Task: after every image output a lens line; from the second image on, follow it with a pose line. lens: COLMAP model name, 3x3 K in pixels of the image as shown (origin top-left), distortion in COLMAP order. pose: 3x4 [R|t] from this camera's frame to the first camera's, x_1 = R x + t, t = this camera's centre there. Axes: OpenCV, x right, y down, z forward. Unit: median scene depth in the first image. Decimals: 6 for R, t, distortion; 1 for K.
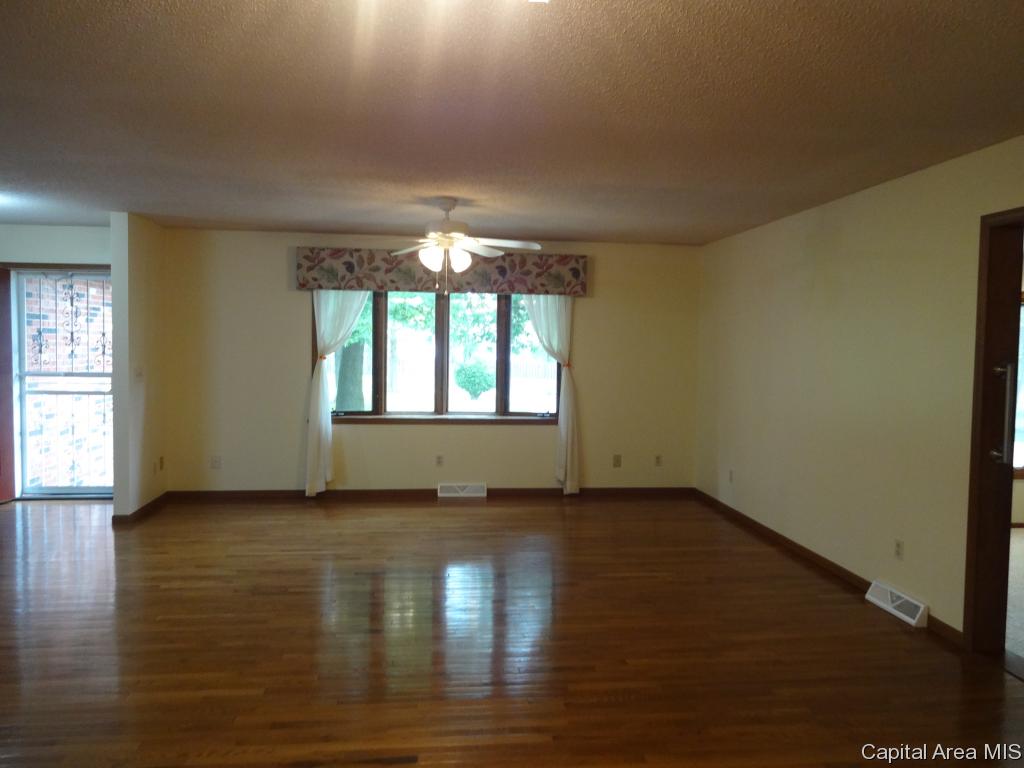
lens RADIAL K [[764.6, 0, 516.5], [0, 764.6, 384.8], [0, 0, 1]] dist [0.008777, -0.005582]
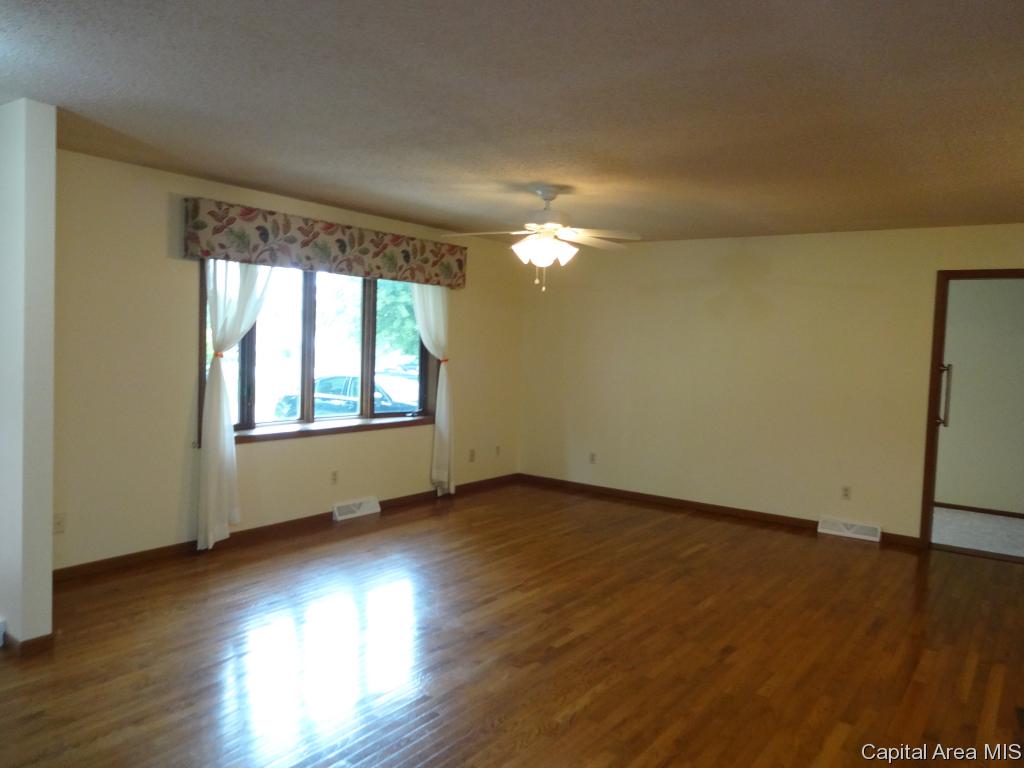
lens RADIAL K [[764.6, 0, 517.1], [0, 764.6, 384.0], [0, 0, 1]] dist [0.008777, -0.005582]
pose [[0.670894, -0.034964, 0.740728, -0.610086], [0.012347, 0.999276, 0.035985, -0.030919], [-0.741450, -0.014997, 0.670840, 0.309739]]
